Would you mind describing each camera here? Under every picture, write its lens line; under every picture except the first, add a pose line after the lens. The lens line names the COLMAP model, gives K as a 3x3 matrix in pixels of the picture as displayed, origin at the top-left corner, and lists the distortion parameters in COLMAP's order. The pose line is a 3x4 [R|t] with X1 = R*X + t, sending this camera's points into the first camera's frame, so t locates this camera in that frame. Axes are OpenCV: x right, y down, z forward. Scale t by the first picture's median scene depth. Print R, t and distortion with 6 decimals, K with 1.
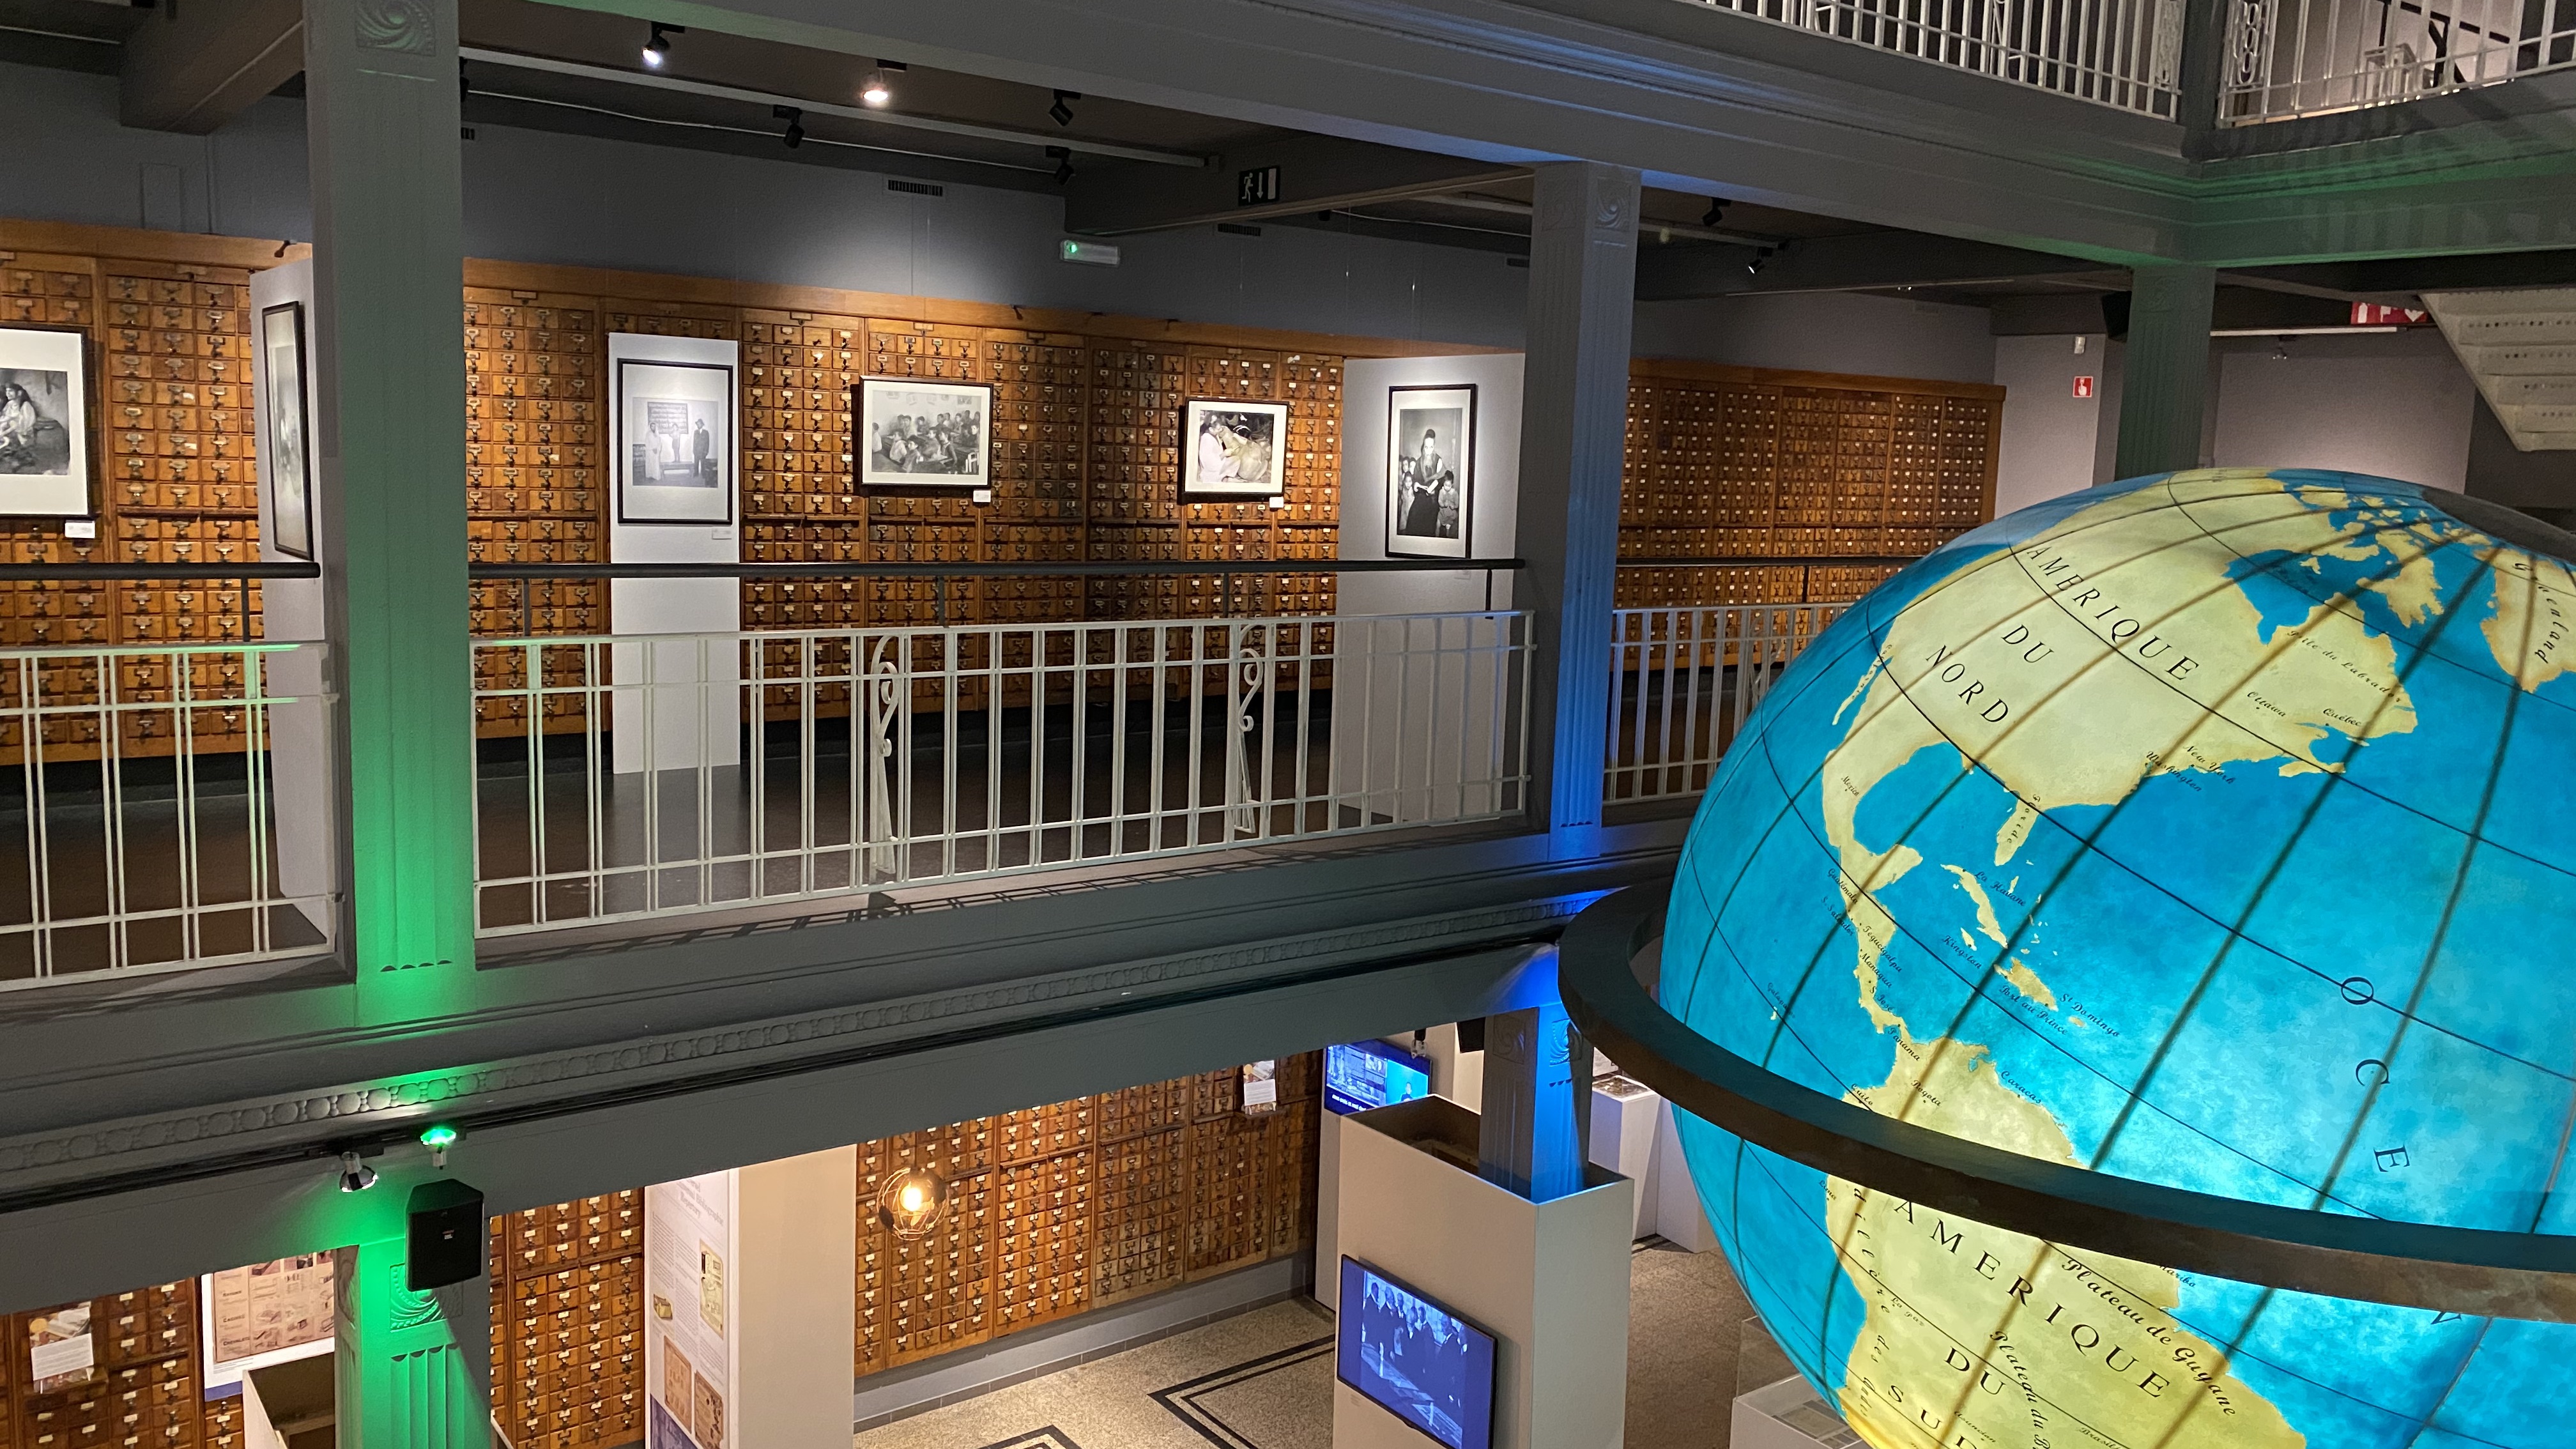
lens RADIAL K [[1926.9, 0, 1292.8], [0, 1926.9, 713.2], [0, 0, 1]] dist [0.038133, -0.050844]
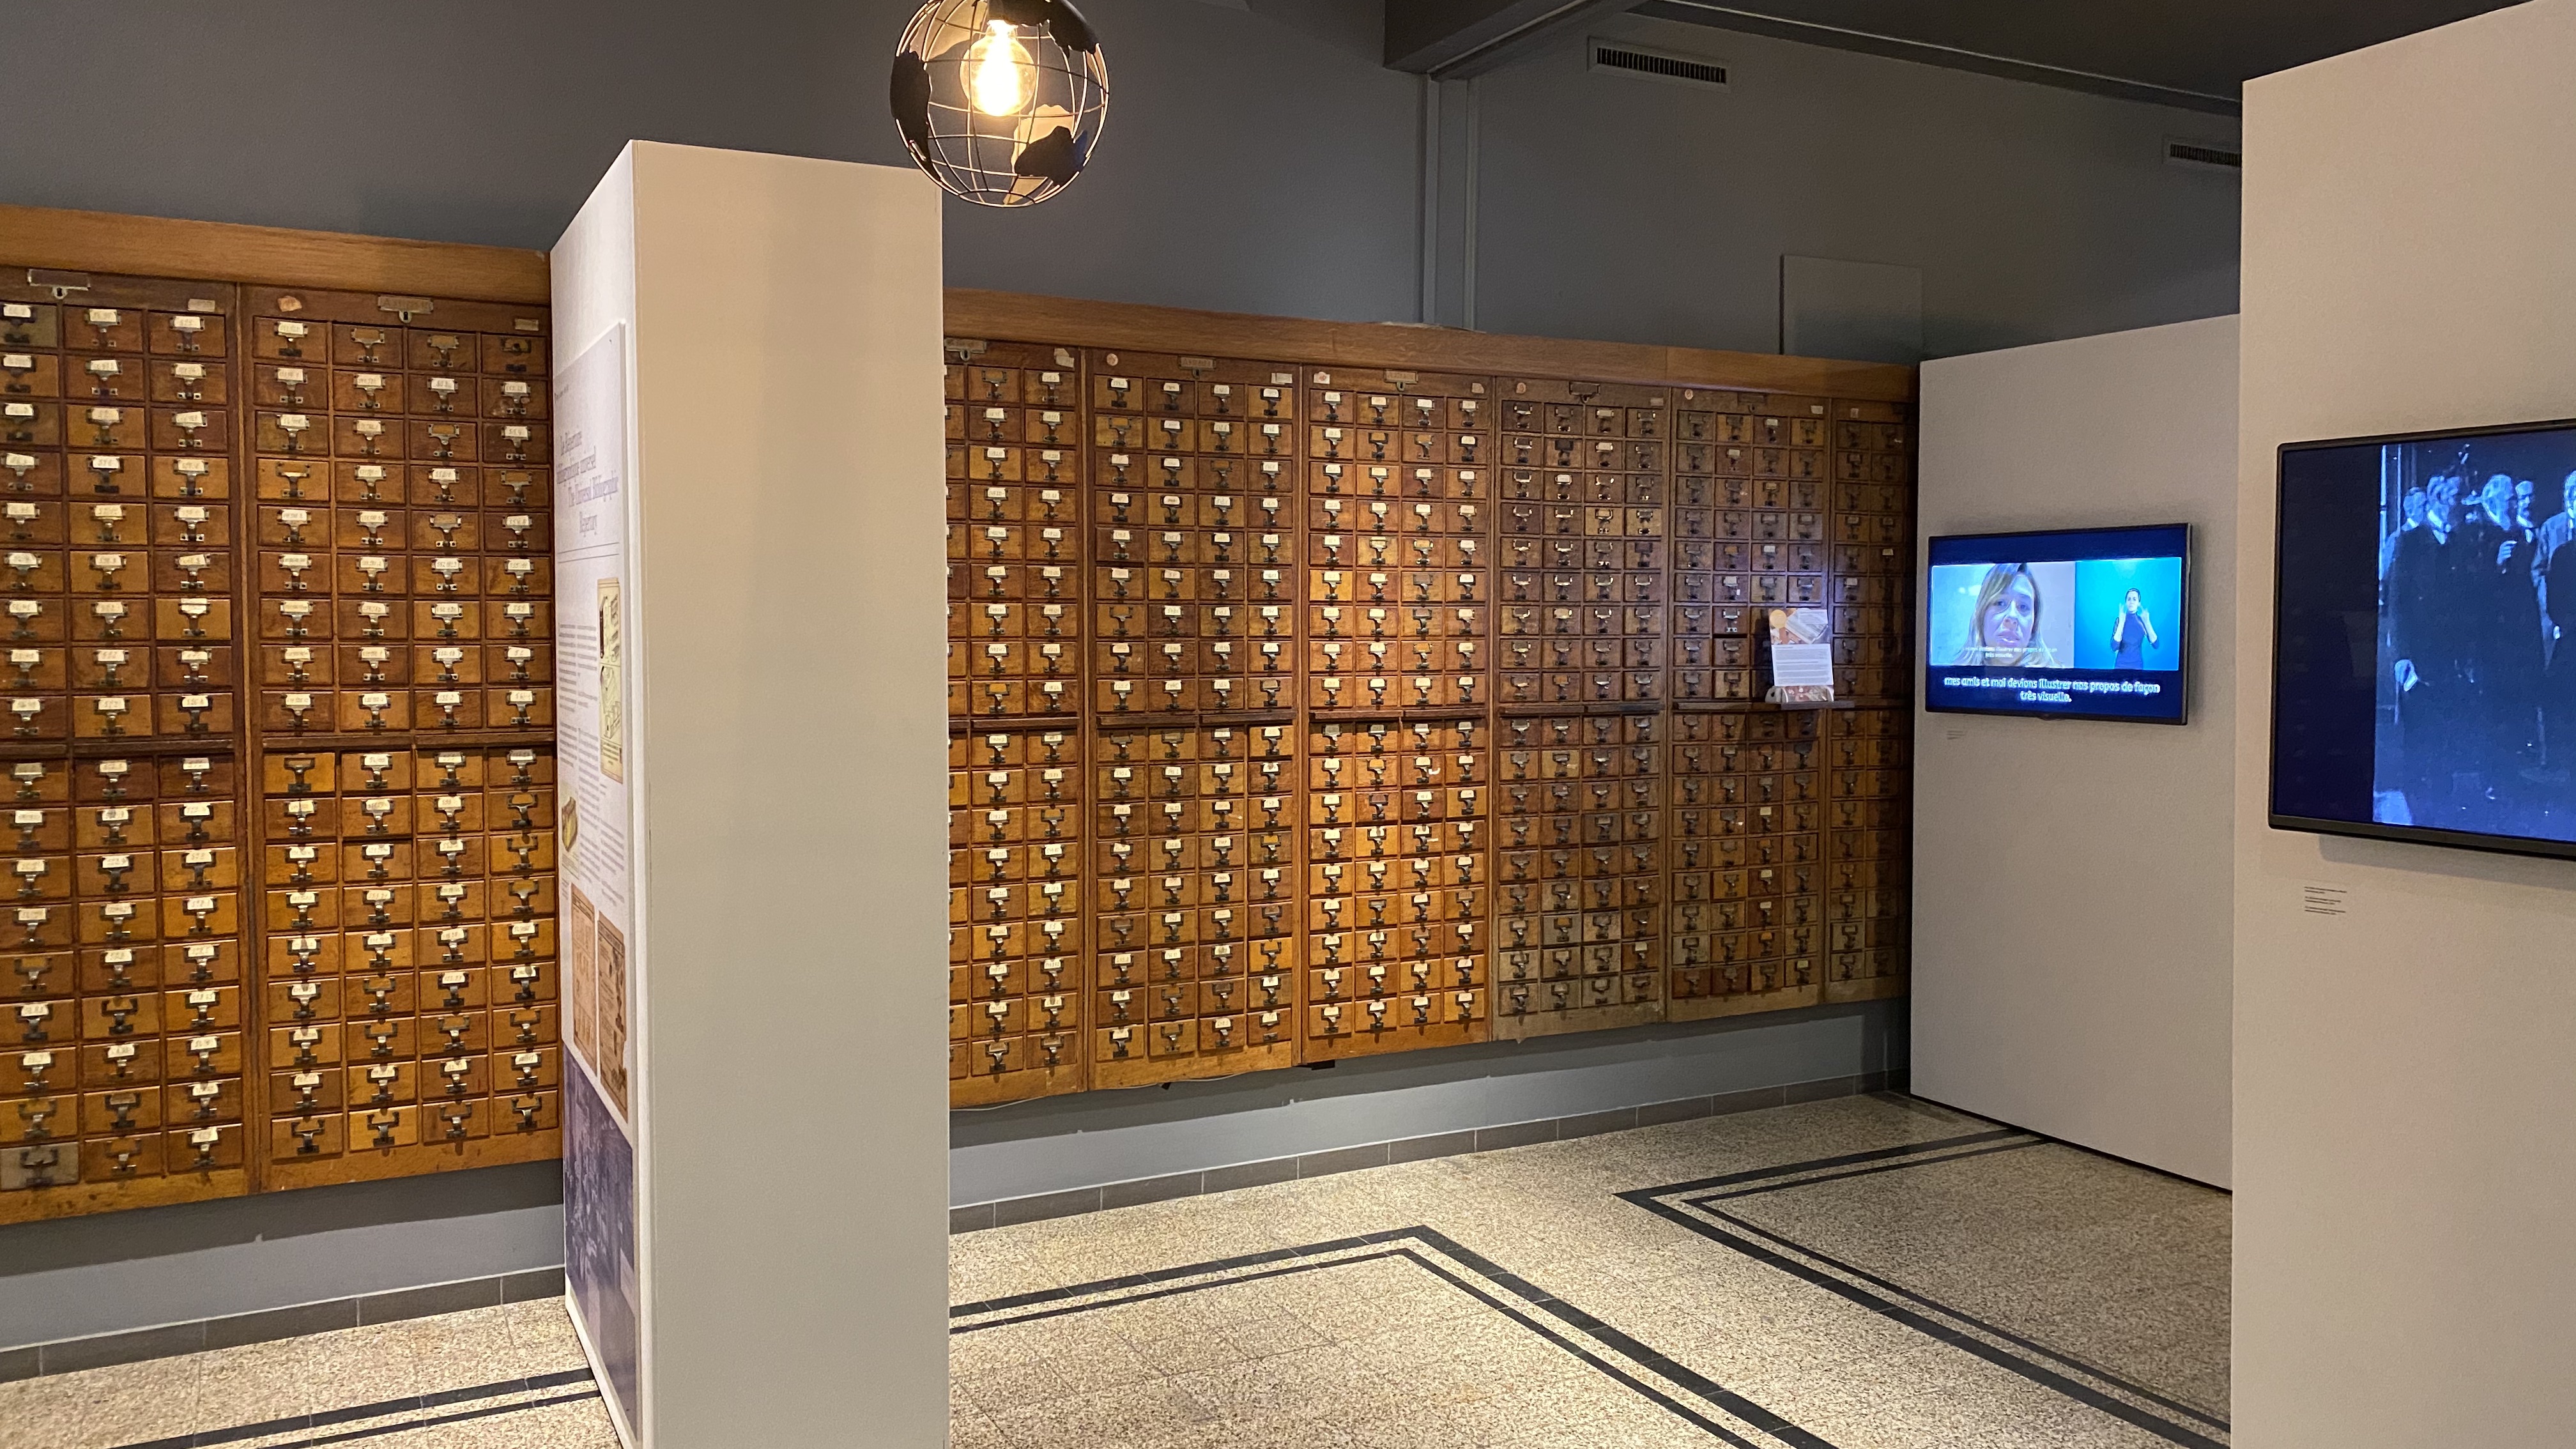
lens RADIAL K [[1995.1, 0, 1281.6], [0, 1995.1, 715.0], [0, 0, 1]] dist [0.142609, -0.236002]
pose [[0.984100, -0.026104, -0.175686, -0.065603], [0.012868, 0.997020, -0.076064, 0.271698], [0.177148, 0.072593, 0.981503, 0.476887]]
